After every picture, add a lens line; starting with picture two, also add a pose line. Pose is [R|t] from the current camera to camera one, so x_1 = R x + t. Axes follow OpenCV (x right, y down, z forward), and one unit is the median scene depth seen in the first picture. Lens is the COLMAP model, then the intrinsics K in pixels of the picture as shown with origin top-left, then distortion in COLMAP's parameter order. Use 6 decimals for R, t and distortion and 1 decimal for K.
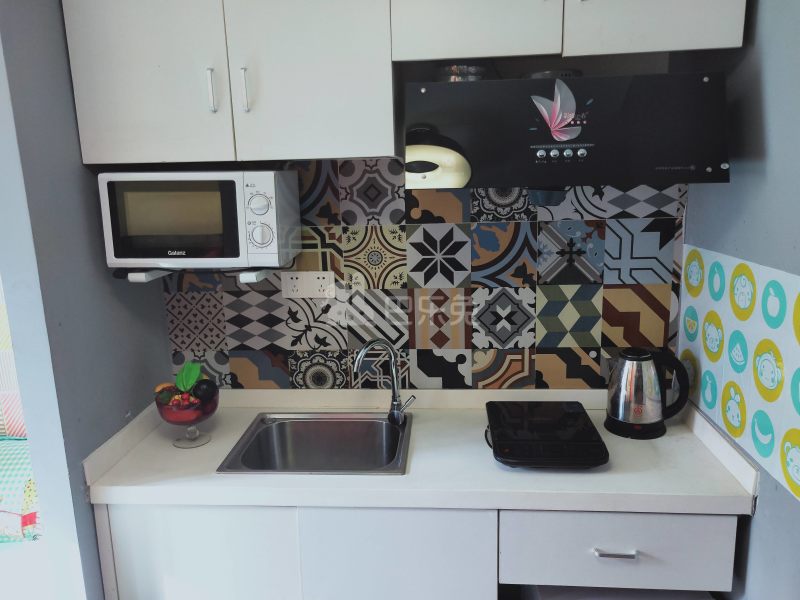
lens RADIAL K [[616.8, 0, 395.3], [0, 616.8, 297.3], [0, 0, 1]] dist [0.028930, -0.000711]
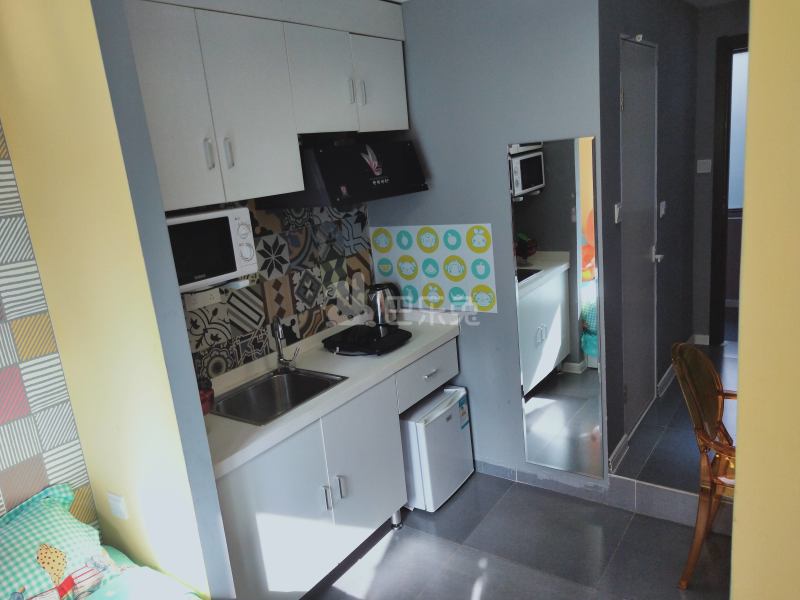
lens RADIAL K [[616.8, 0, 395.3], [0, 616.8, 297.3], [0, 0, 1]] dist [0.028930, -0.000711]
pose [[0.502518, -0.218470, 0.836509, -1.037641], [0.253506, 0.962252, 0.099021, -0.045335], [-0.826566, 0.162300, 0.538932, -0.026177]]
